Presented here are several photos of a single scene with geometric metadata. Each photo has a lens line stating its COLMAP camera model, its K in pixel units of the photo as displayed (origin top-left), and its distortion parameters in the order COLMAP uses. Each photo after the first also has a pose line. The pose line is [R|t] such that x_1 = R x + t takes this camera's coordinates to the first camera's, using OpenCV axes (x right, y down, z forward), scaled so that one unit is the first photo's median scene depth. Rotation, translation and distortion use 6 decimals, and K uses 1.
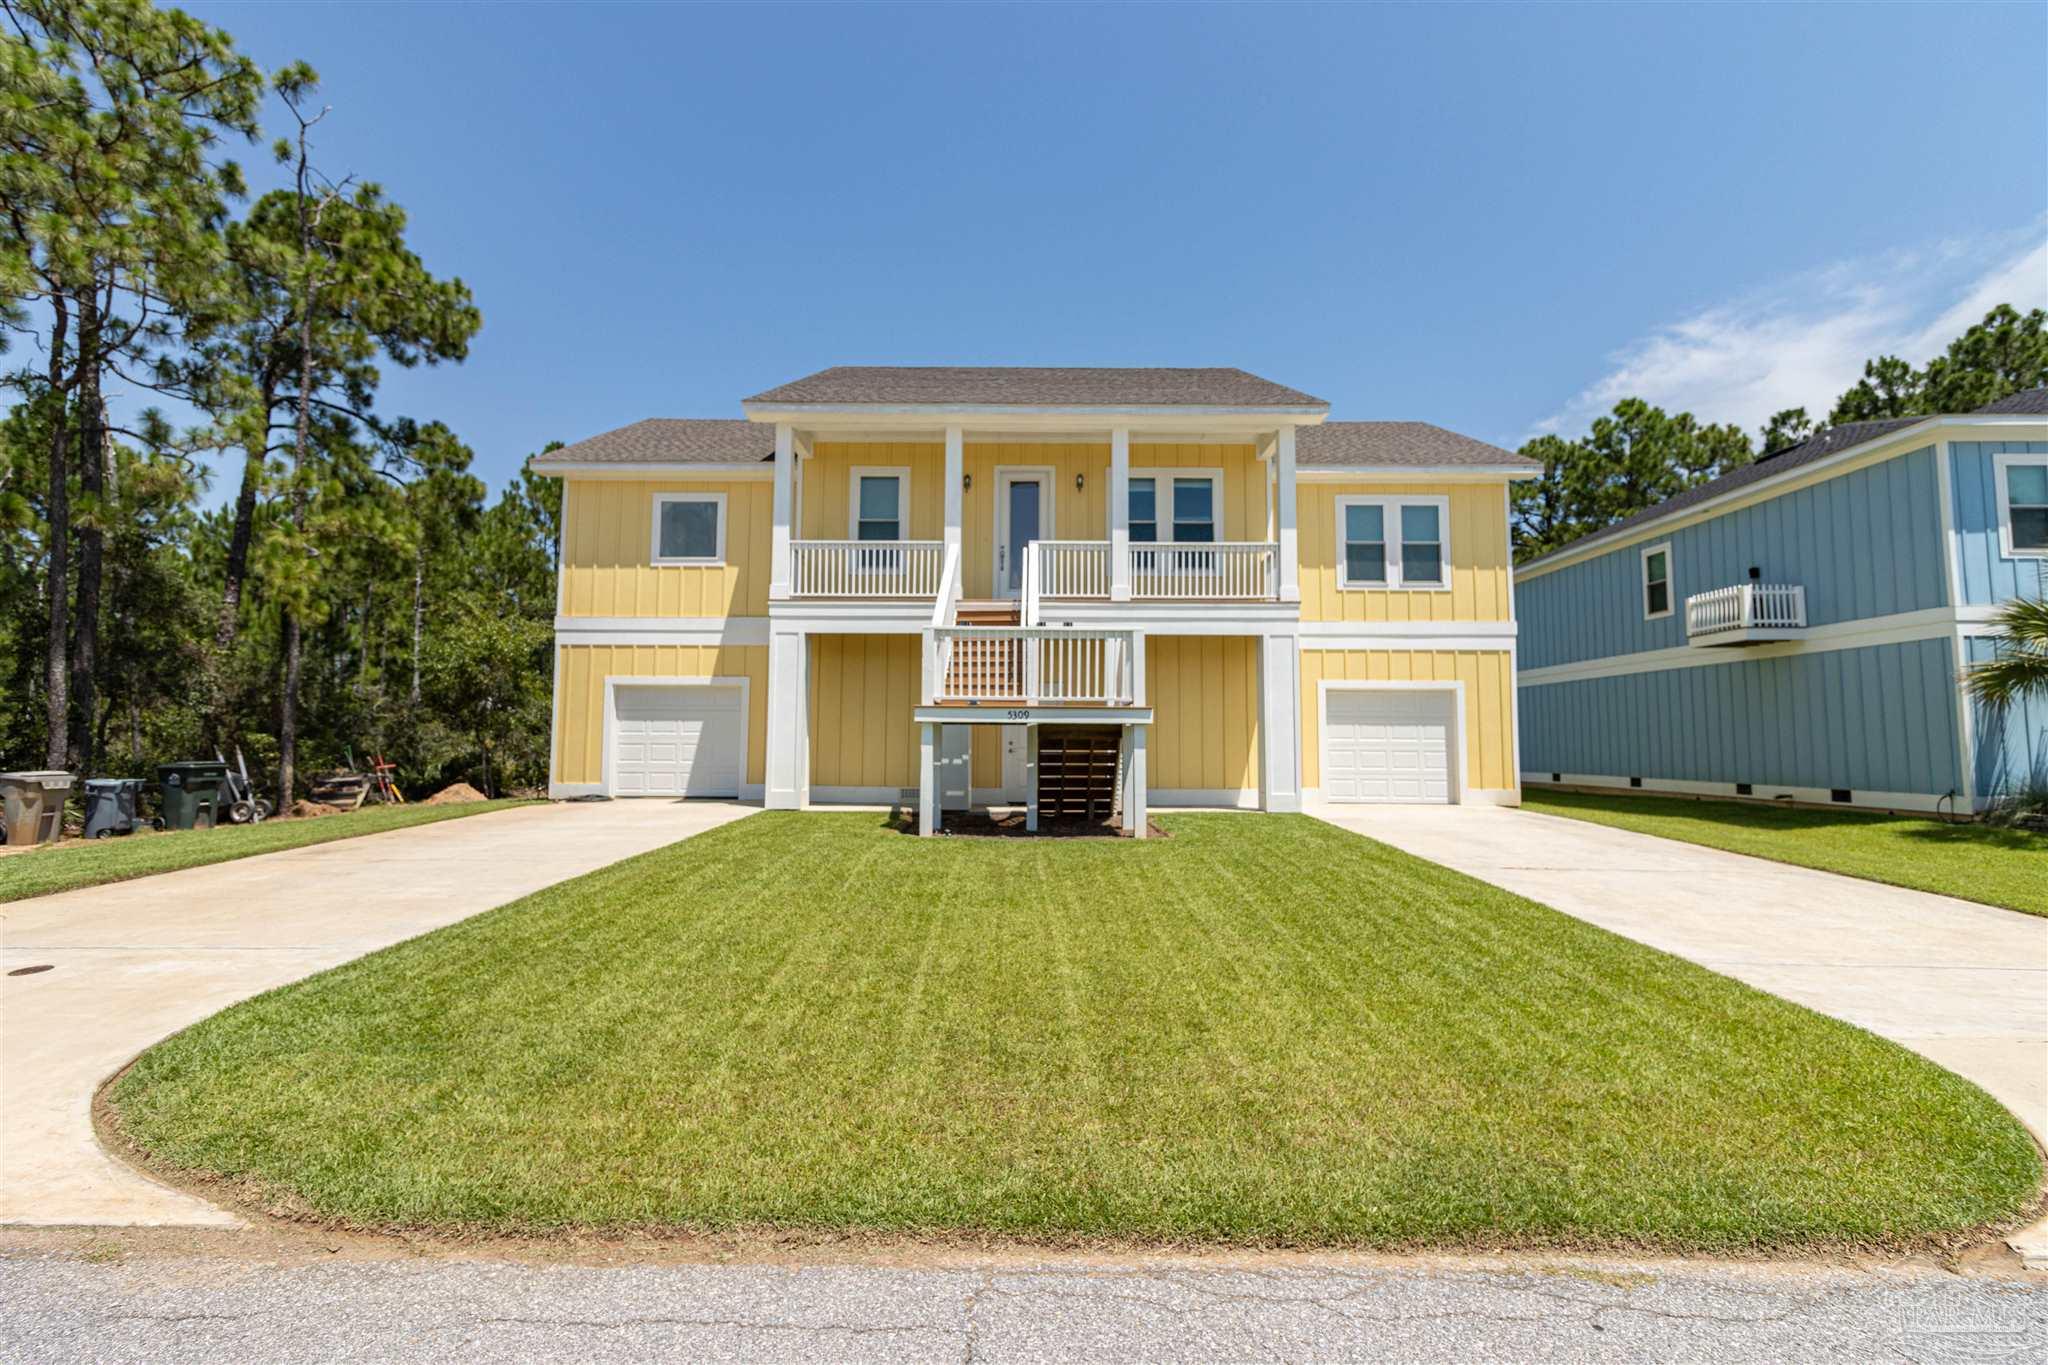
lens RADIAL K [[963.6, 0, 1030.0], [0, 963.6, 670.2], [0, 0, 1]] dist [0.010748, -0.000944]
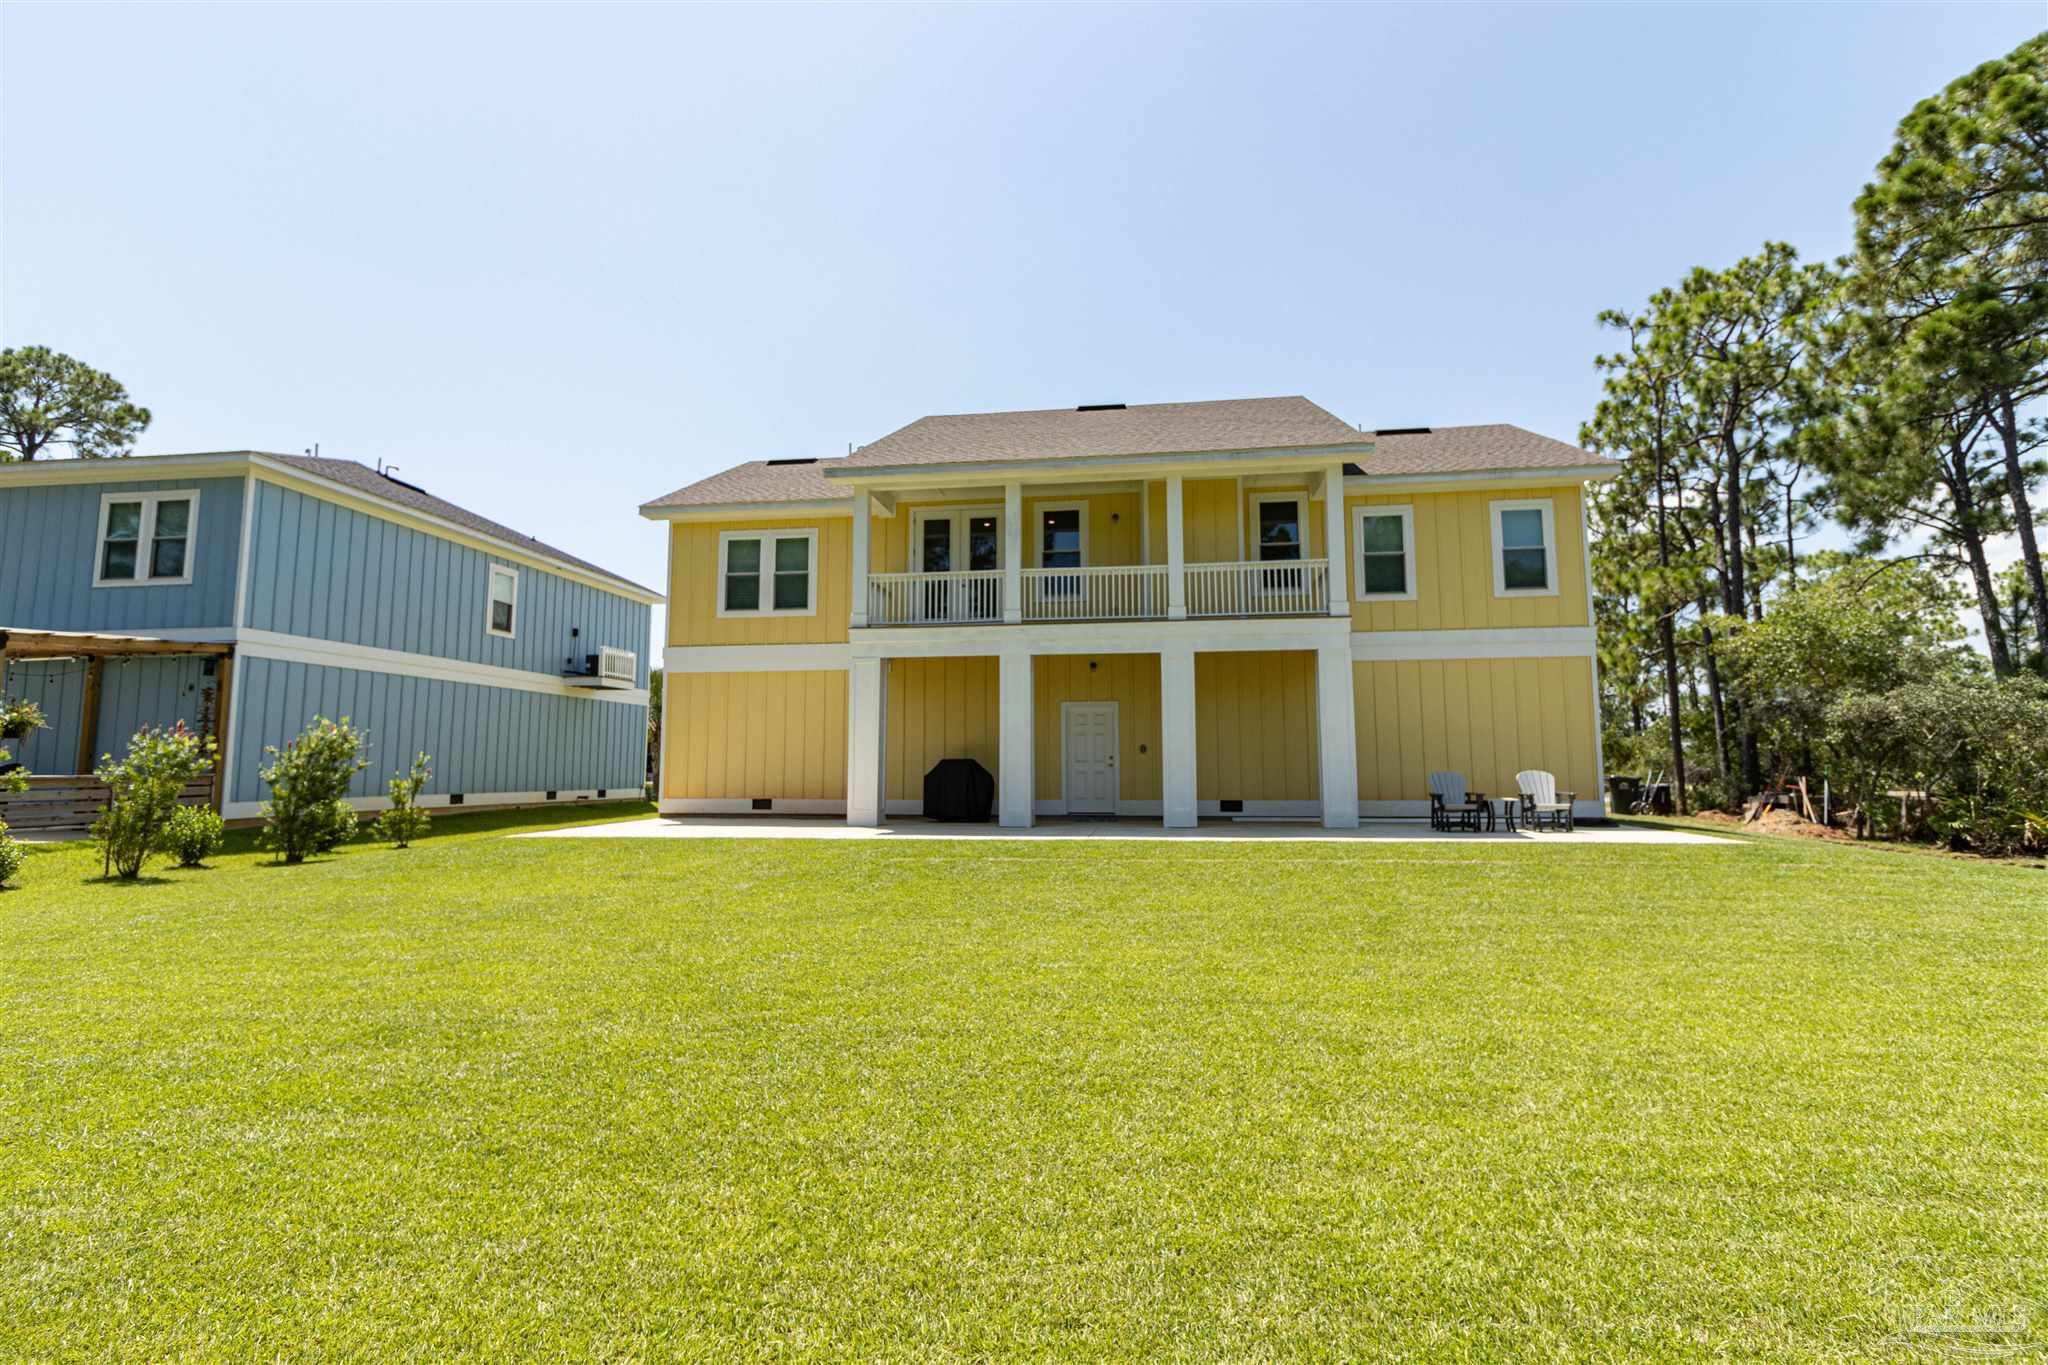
lens RADIAL K [[963.6, 0, 1022.8], [0, 963.6, 674.4], [0, 0, 1]] dist [0.010748, -0.000944]
pose [[0.989106, -0.020138, -0.145820, 0.806944], [0.017343, 0.999641, -0.020415, 0.006245], [0.146179, 0.017664, 0.989100, -0.013930]]
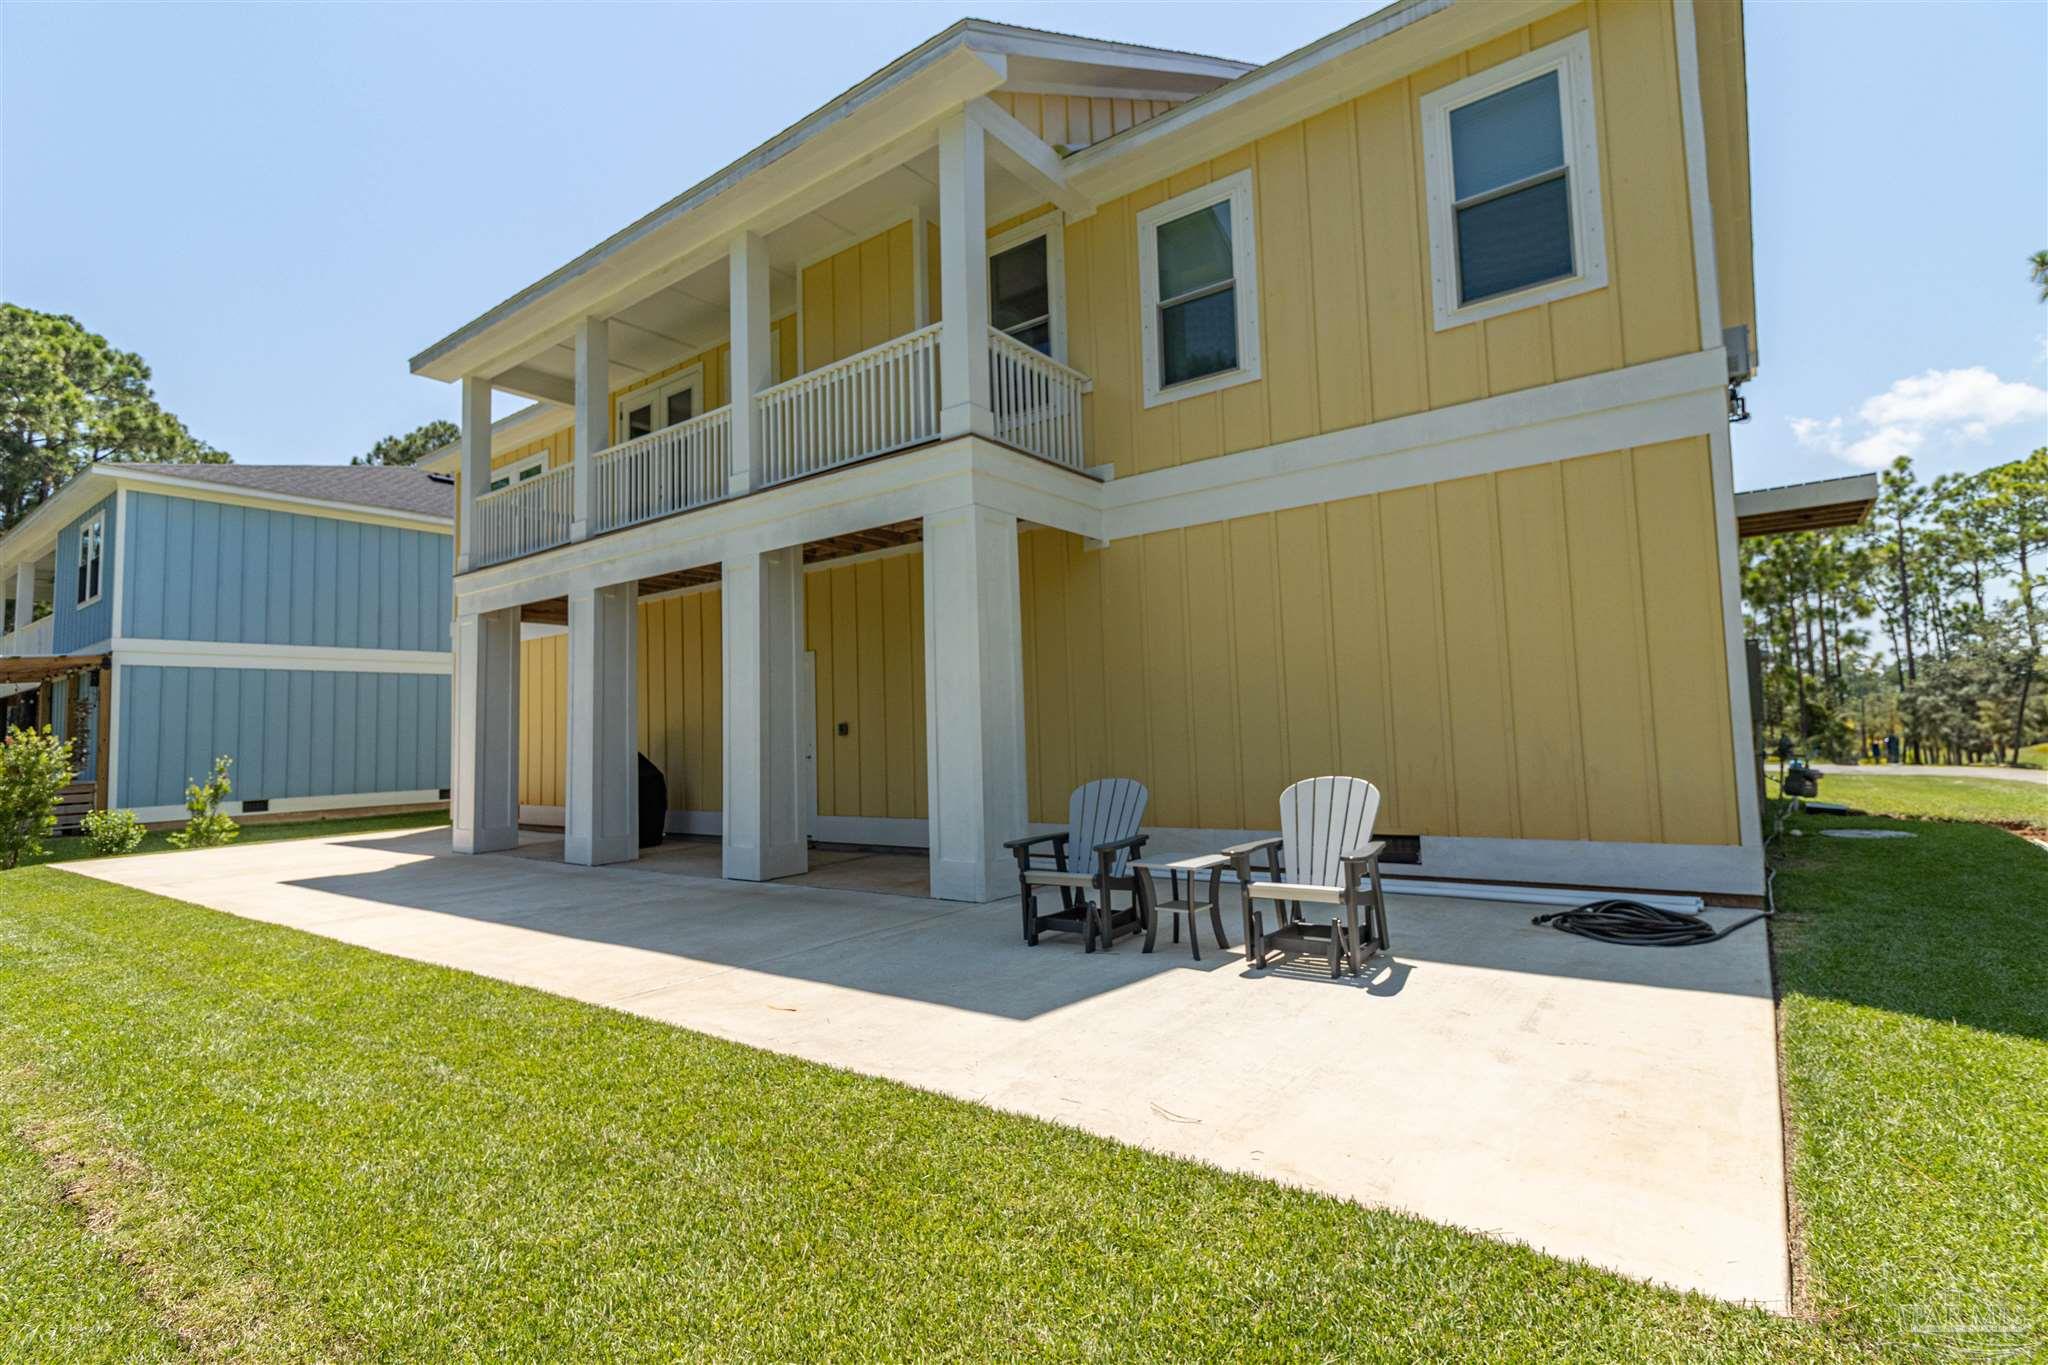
lens RADIAL K [[963.6, 0, 1033.2], [0, 963.6, 682.3], [0, 0, 1]] dist [0.010748, -0.000944]
pose [[0.799378, -0.063578, -0.597455, 1.224996], [0.083278, 0.996512, 0.005379, 0.042704], [0.595029, -0.054055, 0.801884, 0.584496]]
